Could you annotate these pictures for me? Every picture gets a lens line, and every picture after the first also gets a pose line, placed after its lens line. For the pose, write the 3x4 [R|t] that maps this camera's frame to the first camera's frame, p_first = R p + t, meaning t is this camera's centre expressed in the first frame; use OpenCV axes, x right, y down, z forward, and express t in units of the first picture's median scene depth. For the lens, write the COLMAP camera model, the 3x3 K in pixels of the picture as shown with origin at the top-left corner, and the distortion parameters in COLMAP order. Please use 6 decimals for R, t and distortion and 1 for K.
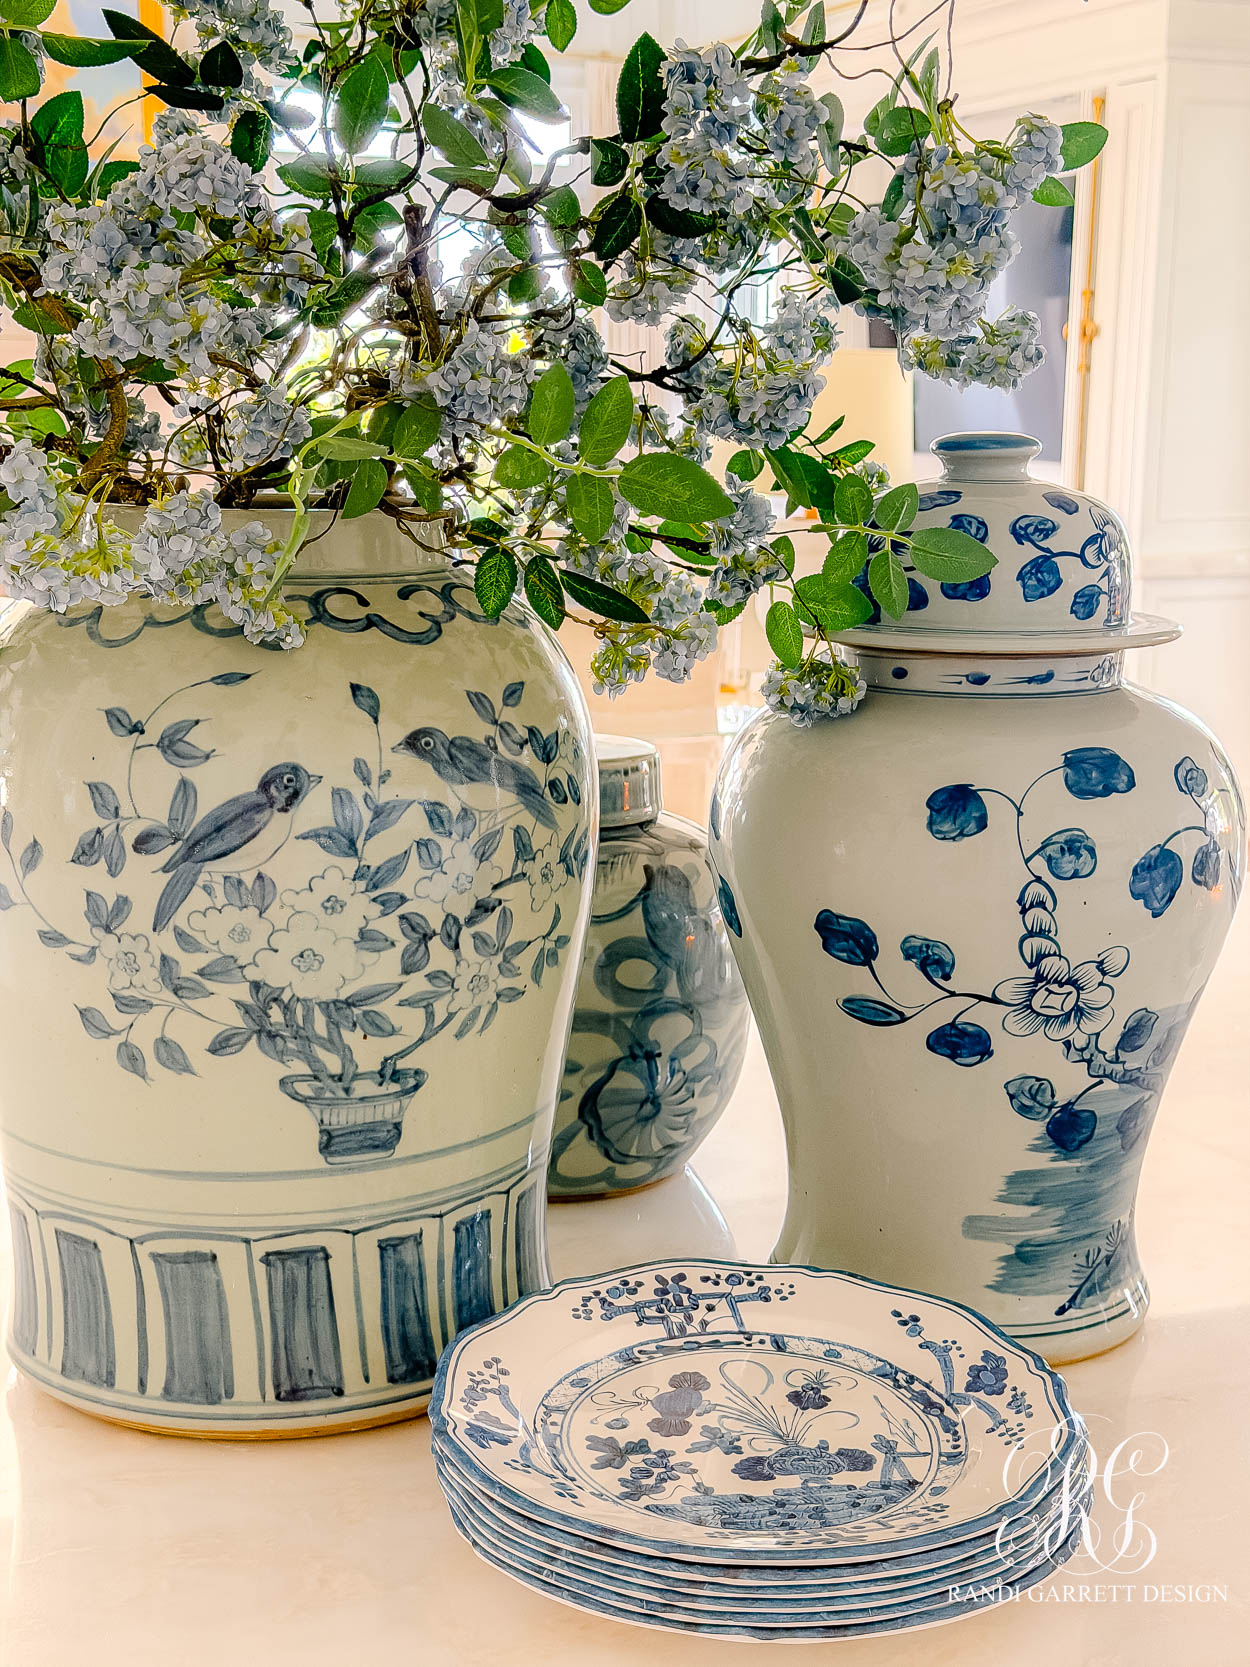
lens RADIAL K [[2334.4, 0, 625.0], [0, 2334.4, 833.5], [0, 0, 1]] dist [0.179074, -0.011851]
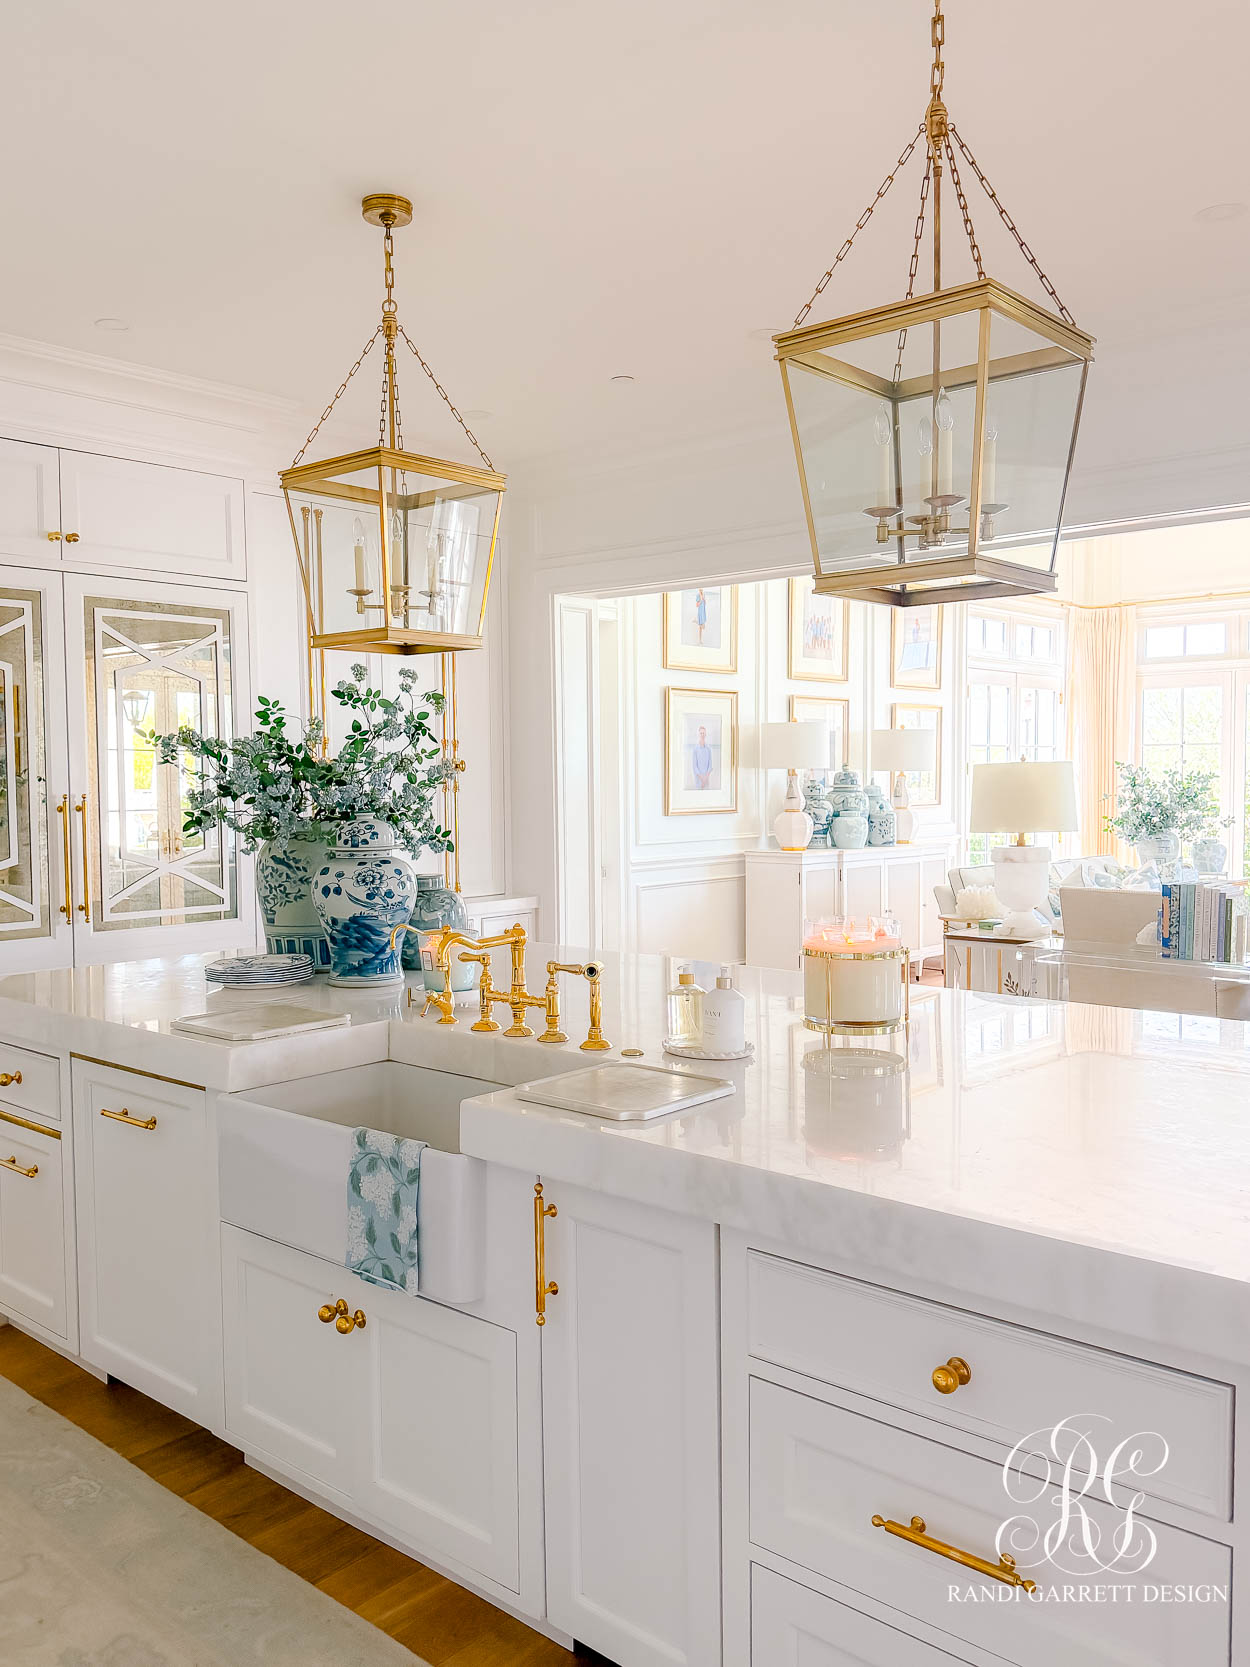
lens RADIAL K [[1334.4, 0, 625.0], [0, 1334.4, 833.5], [0, 0, 1]] dist [0.073321, -0.000062]
pose [[0.430926, 0.038687, -0.901558, 3.407076], [-0.150851, 0.988110, -0.029702, -0.130852], [0.889689, 0.148800, 0.431638, 0.263641]]
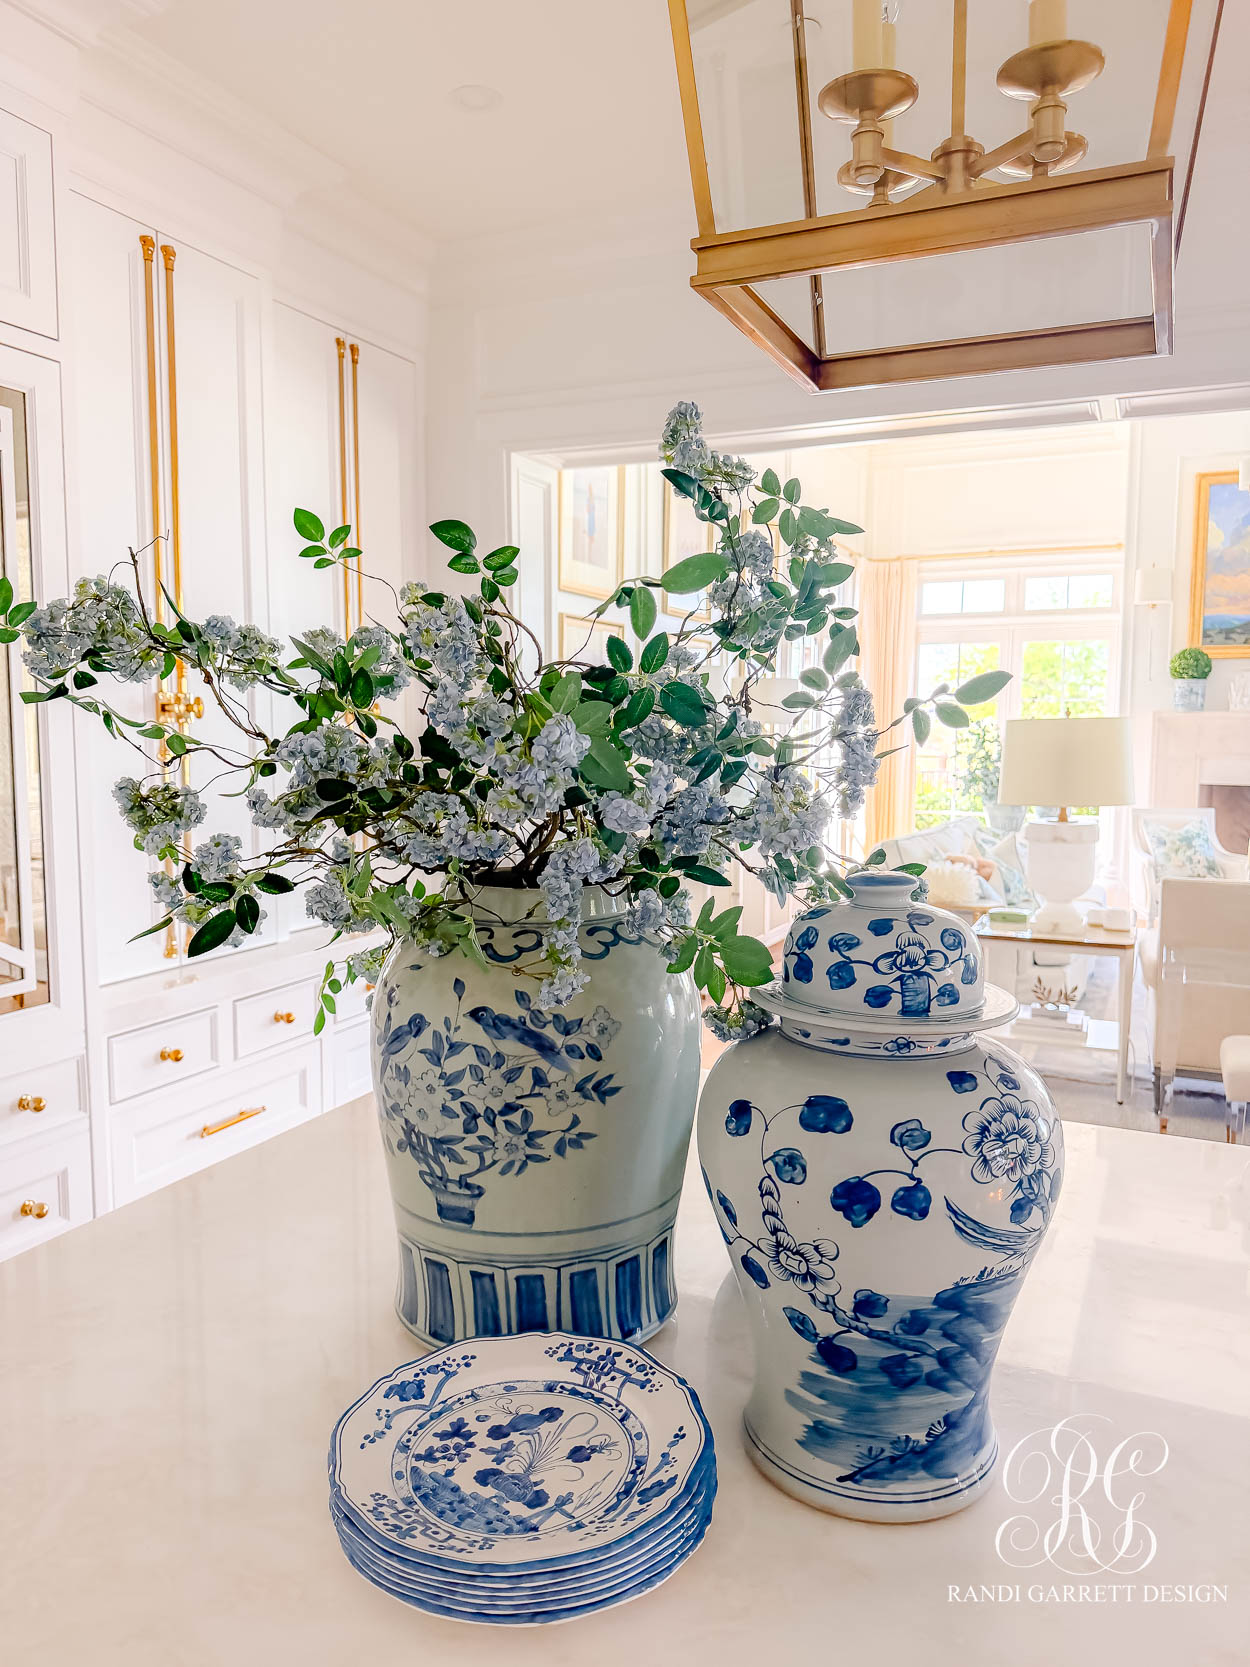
lens RADIAL K [[1202.8, 0, 655.4], [0, 1202.8, 839.0], [0, 0, 1]] dist [0.172331, -0.334296]
pose [[0.674697, 0.077633, -0.734001, 0.694169], [-0.135886, 0.990520, -0.020142, -0.172250], [0.725479, 0.113330, 0.678849, 0.396672]]
